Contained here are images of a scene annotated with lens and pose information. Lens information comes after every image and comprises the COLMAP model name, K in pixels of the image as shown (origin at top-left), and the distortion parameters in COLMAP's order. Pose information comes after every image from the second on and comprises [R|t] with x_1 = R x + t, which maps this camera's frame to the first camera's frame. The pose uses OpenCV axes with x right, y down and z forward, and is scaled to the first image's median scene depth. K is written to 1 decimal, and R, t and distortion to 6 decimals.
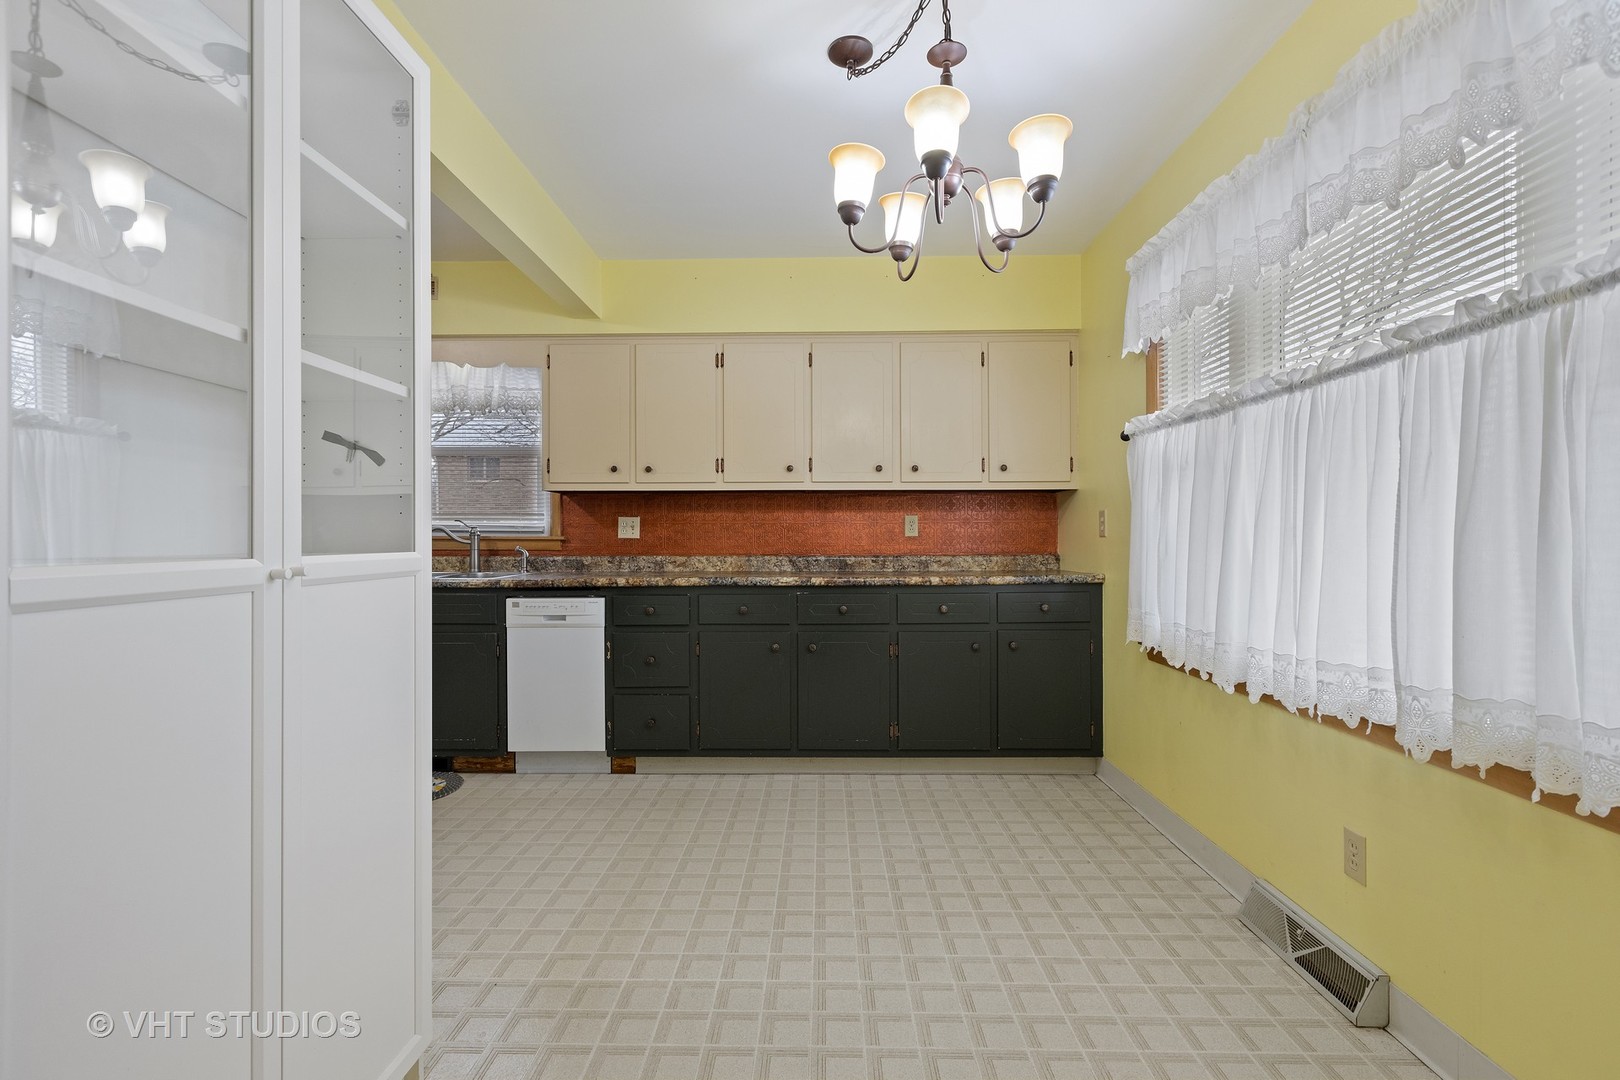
lens RADIAL K [[740.2, 0, 810.0], [0, 740.2, 540.0], [0, 0, 1]] dist [-0.025403, 0.000019]
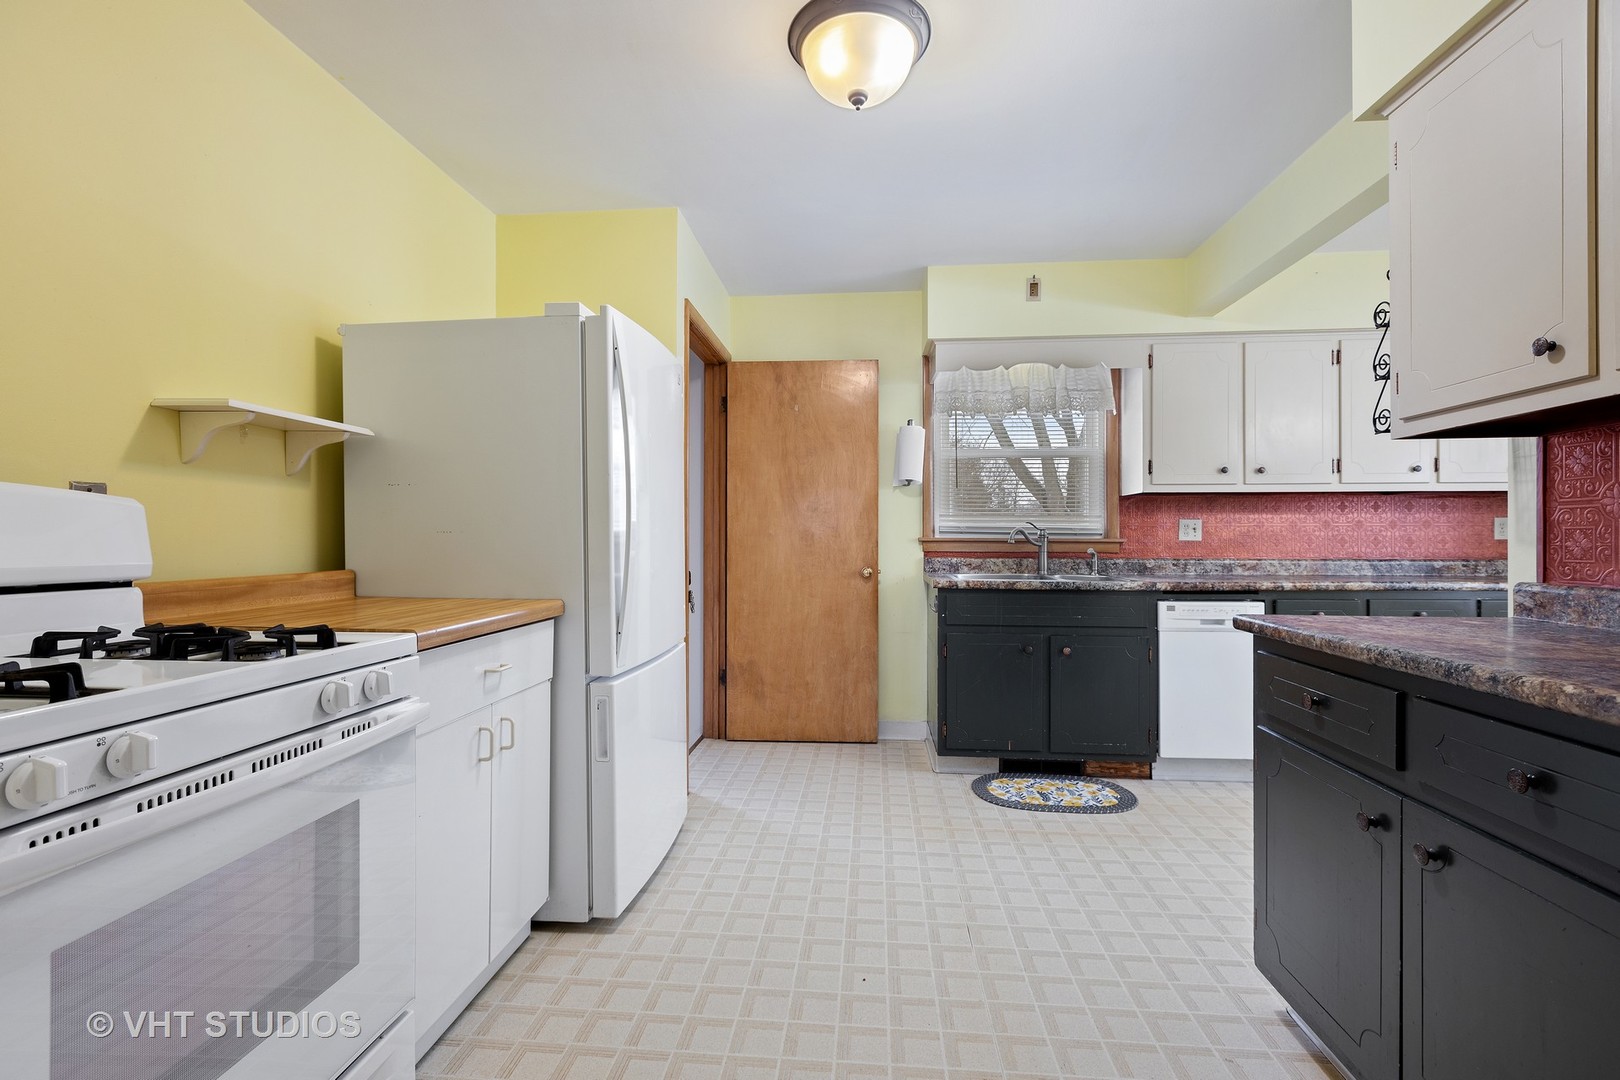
lens RADIAL K [[737.2, 0, 810.0], [0, 737.2, 540.0], [0, 0, 1]] dist [0.024941, -0.000004]
pose [[0.997555, 0.002214, -0.069850, -0.687051], [-0.002450, 0.999992, -0.003297, 0.001017], [0.069842, 0.003460, 0.997552, -0.020958]]
